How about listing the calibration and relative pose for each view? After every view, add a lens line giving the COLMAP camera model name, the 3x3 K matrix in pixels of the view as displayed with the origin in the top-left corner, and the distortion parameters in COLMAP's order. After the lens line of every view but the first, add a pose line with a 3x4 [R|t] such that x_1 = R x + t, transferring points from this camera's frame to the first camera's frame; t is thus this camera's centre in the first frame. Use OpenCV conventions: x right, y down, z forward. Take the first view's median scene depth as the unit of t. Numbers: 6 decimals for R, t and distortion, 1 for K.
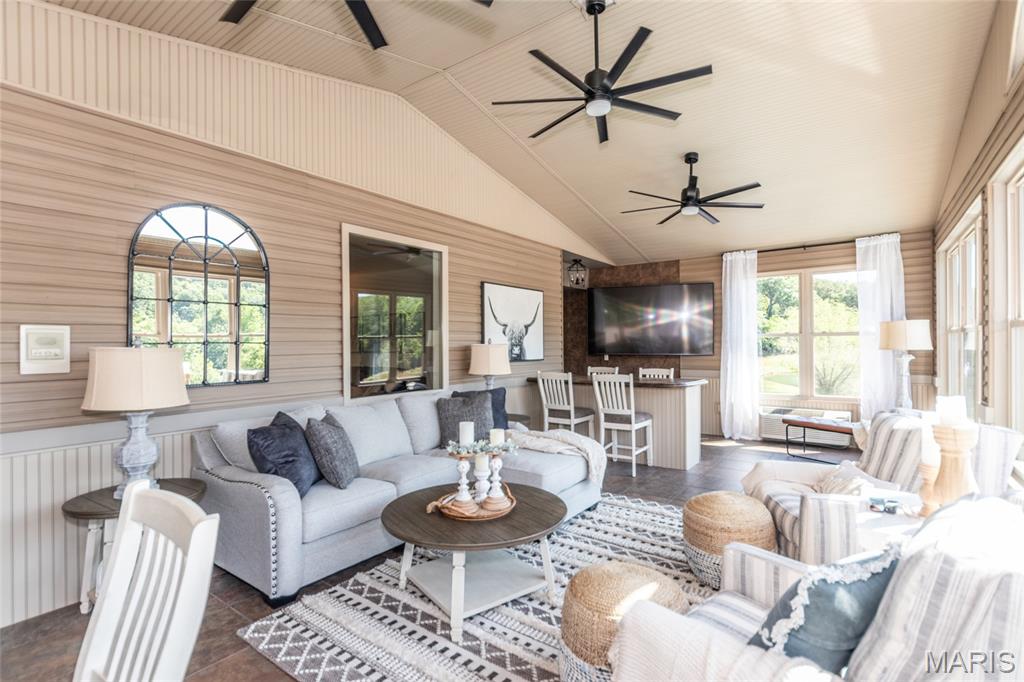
lens RADIAL K [[477.0, 0, 515.5], [0, 477.0, 339.7], [0, 0, 1]] dist [-0.003689, 0.000866]
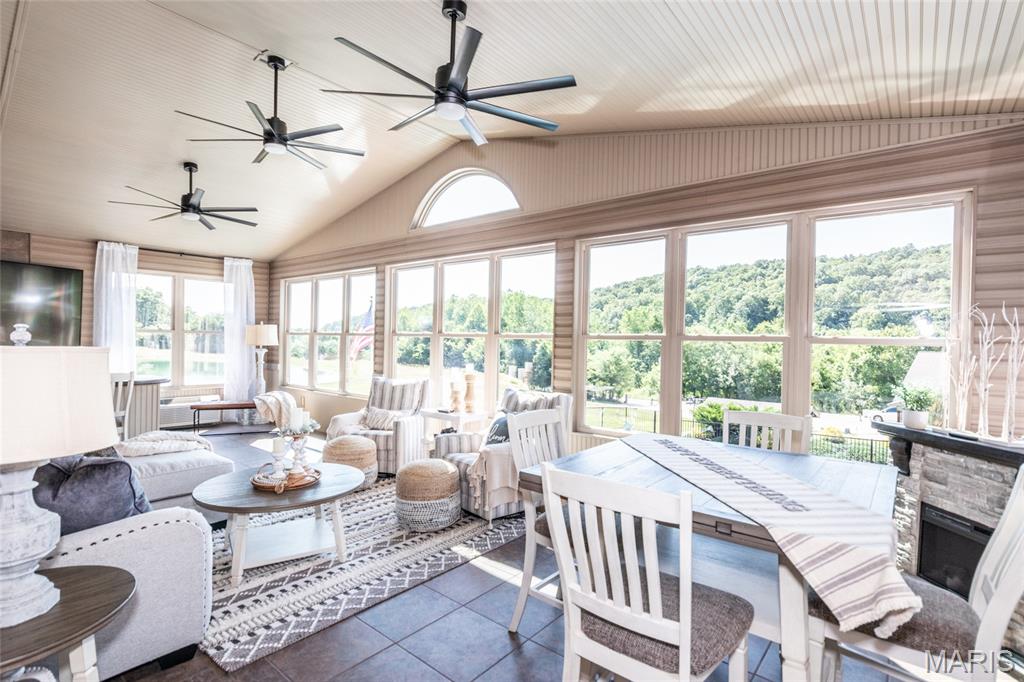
lens RADIAL K [[477.0, 0, 511.2], [0, 477.0, 342.5], [0, 0, 1]] dist [-0.003689, 0.000866]
pose [[0.071845, 0.006840, 0.997392, -0.504802], [-0.025847, 0.999653, -0.004994, 0.000517], [-0.997081, -0.025421, 0.071997, 0.153639]]
